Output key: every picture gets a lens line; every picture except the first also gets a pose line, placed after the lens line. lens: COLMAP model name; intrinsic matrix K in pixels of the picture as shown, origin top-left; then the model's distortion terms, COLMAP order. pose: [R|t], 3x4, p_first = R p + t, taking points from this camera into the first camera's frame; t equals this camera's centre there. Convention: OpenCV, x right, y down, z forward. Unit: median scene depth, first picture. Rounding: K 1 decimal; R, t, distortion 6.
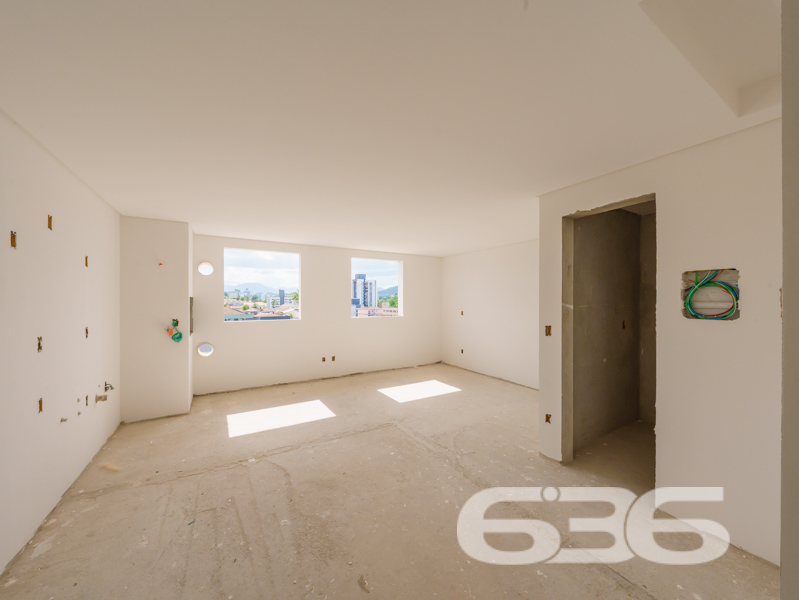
lens RADIAL K [[314.1, 0, 399.8], [0, 314.1, 299.8], [0, 0, 1]] dist [-0.001588, 0.000131]
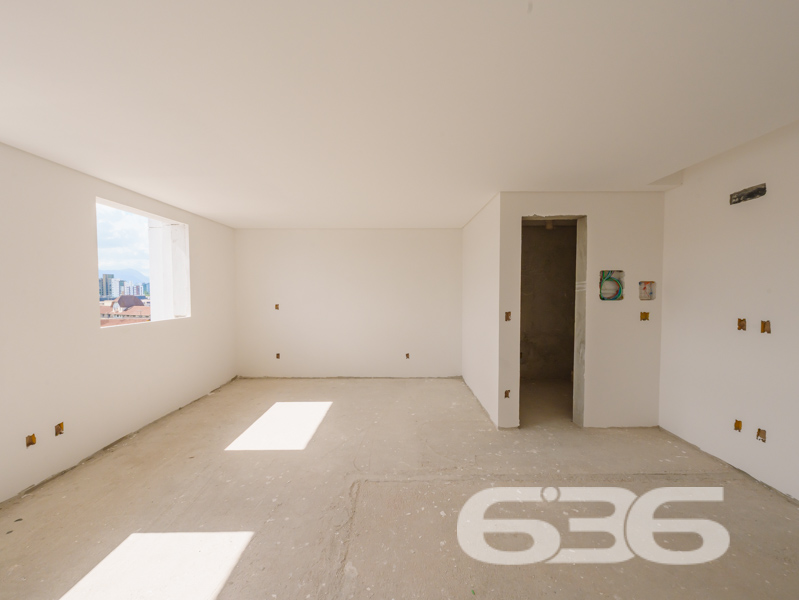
lens RADIAL K [[308.0, 0, 399.5], [0, 308.0, 300.0], [0, 0, 1]] dist [-0.002670, -0.000387]
pose [[0.494046, -0.030826, 0.868889, -0.635454], [0.002228, 0.999413, 0.034190, 0.001577], [-0.869433, -0.014956, 0.493825, 0.756060]]
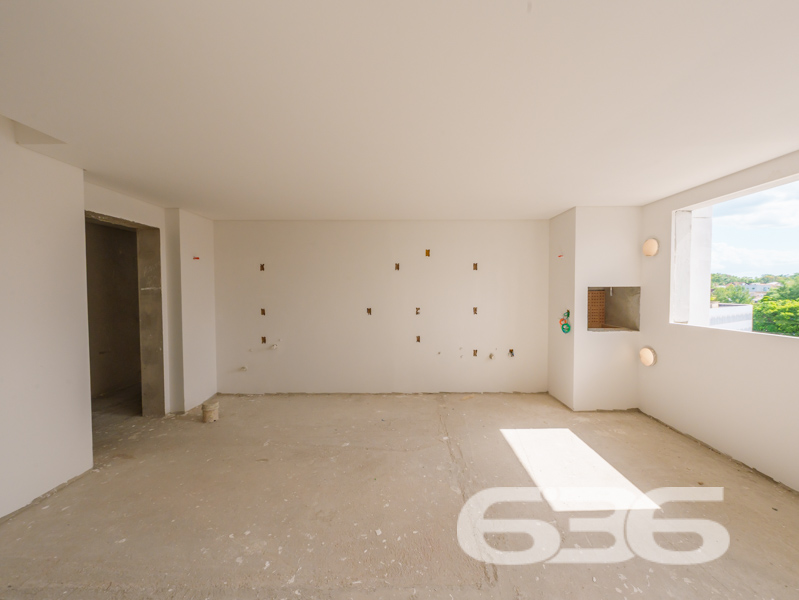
lens RADIAL K [[289.5, 0, 399.5], [0, 289.5, 300.0], [0, 0, 1]] dist [-0.000250, 0.000024]
pose [[-0.518751, 0.031862, -0.854332, 0.446191], [0.004356, 0.999391, 0.034627, -0.006841], [0.854914, 0.014241, -0.518574, 1.334369]]
